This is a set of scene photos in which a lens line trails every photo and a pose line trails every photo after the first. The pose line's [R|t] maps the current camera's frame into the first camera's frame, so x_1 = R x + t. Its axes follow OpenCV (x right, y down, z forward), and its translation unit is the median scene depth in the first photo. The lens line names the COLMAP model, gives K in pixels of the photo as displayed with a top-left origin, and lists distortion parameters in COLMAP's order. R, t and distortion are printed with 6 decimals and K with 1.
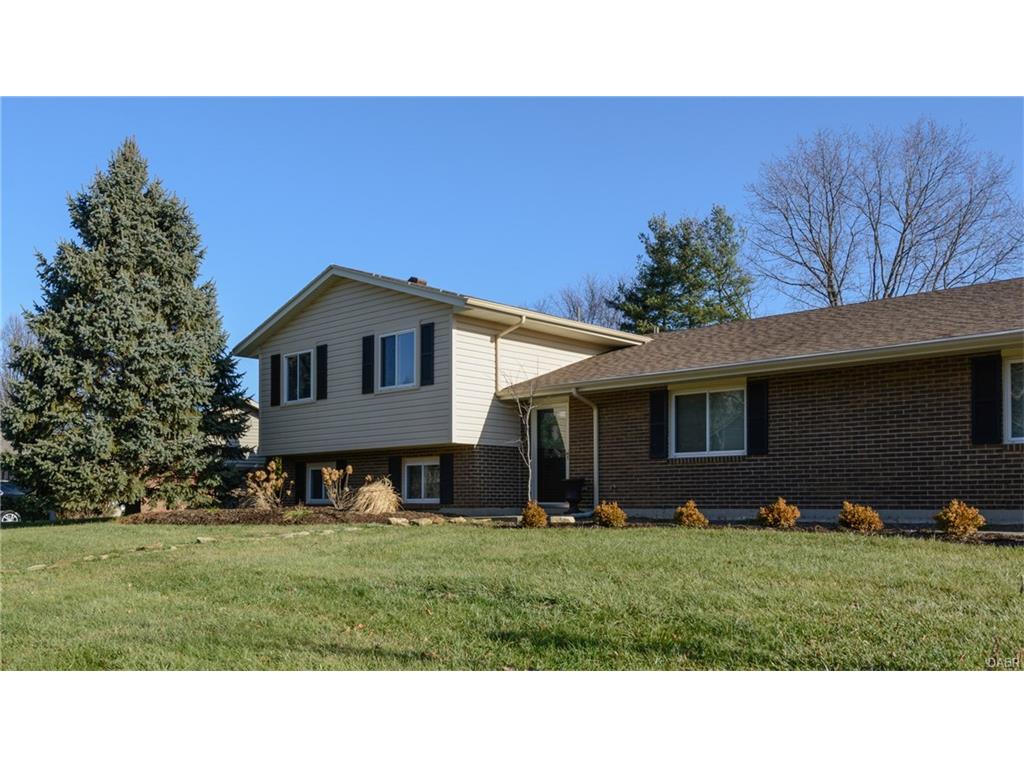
lens RADIAL K [[860.1, 0, 494.9], [0, 860.1, 437.5], [0, 0, 1]] dist [-0.021306, -0.007070]
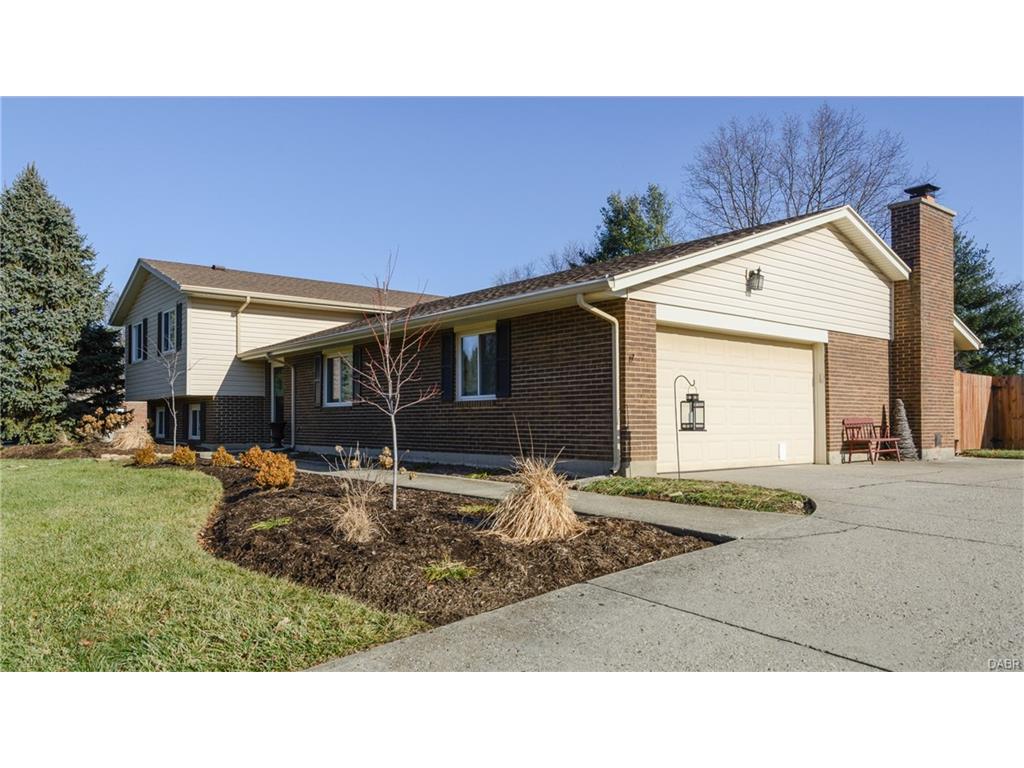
lens RADIAL K [[688.8, 0, 509.9], [0, 688.8, 380.6], [0, 0, 1]] dist [-0.005891, 0.006424]
pose [[0.995653, -0.009801, -0.092627, 0.463094], [0.011254, 0.999821, 0.015181, -0.022463], [0.092462, -0.016157, 0.995585, -0.000017]]
